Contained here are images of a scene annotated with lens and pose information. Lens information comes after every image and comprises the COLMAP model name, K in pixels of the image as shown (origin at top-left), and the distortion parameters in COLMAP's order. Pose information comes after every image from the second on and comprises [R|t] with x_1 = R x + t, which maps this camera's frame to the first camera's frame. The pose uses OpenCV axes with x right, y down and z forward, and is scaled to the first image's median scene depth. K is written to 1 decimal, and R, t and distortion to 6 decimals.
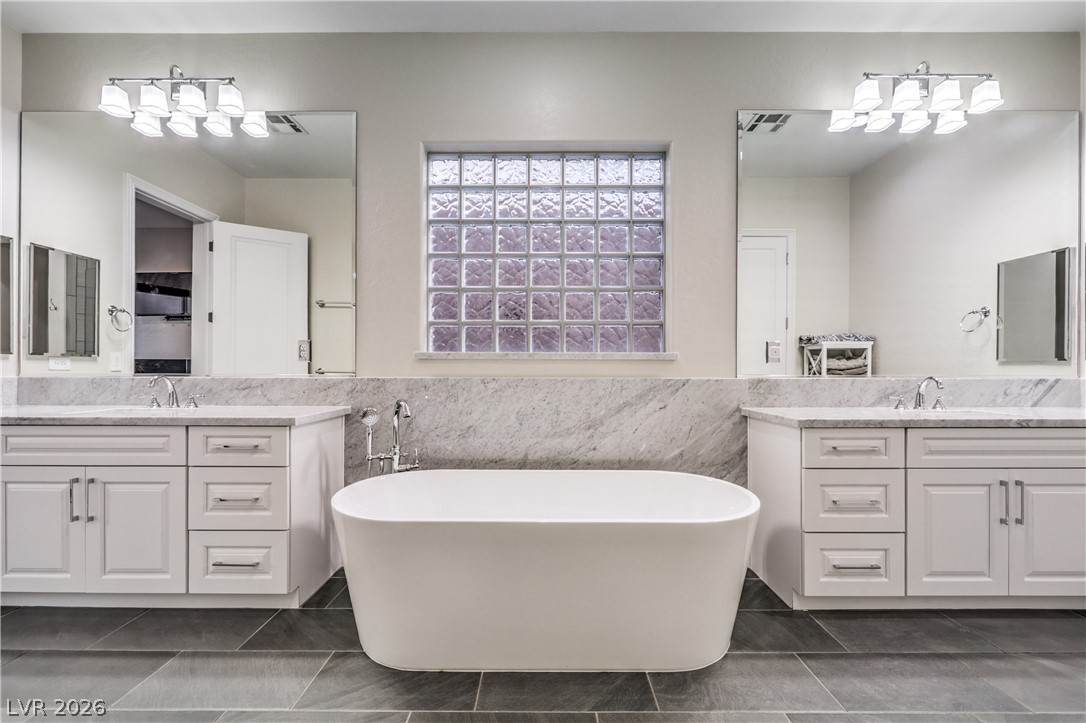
lens RADIAL K [[442.9, 0, 541.7], [0, 442.9, 368.7], [0, 0, 1]] dist [-0.000304, 0.000158]
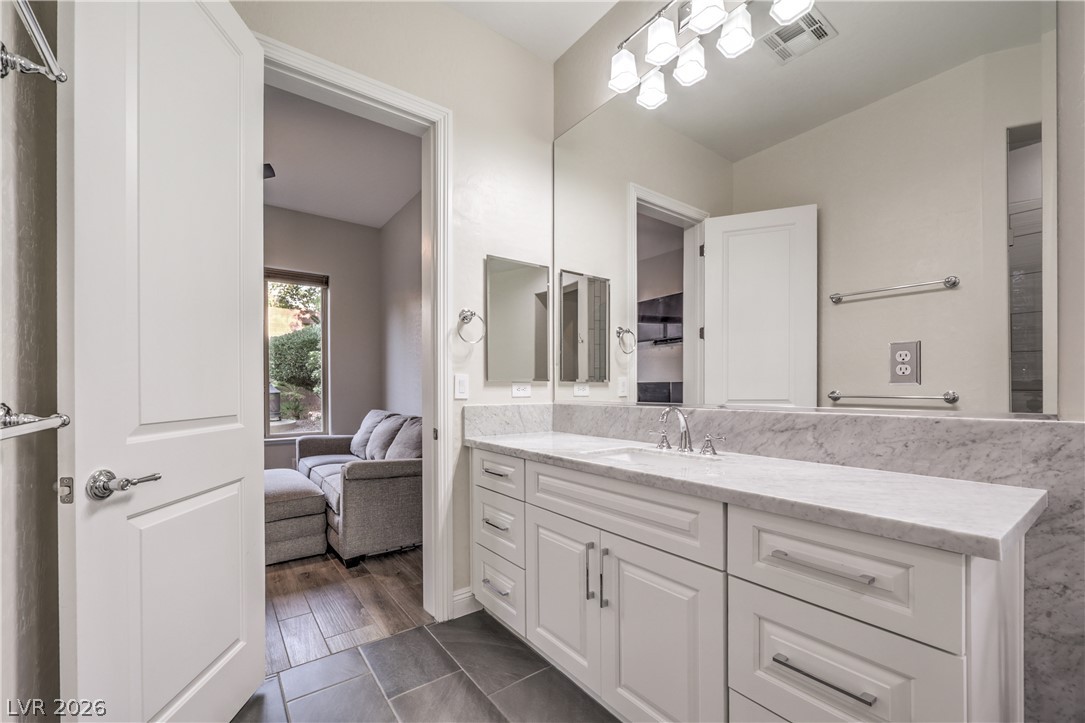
lens RADIAL K [[449.7, 0, 540.6], [0, 449.7, 390.8], [0, 0, 1]] dist [0.000082, 0.000034]
pose [[0.595479, -0.002520, -0.803367, -0.370497], [0.006829, 0.999975, 0.001925, -0.012811], [0.803342, -0.006633, 0.595481, 0.362290]]
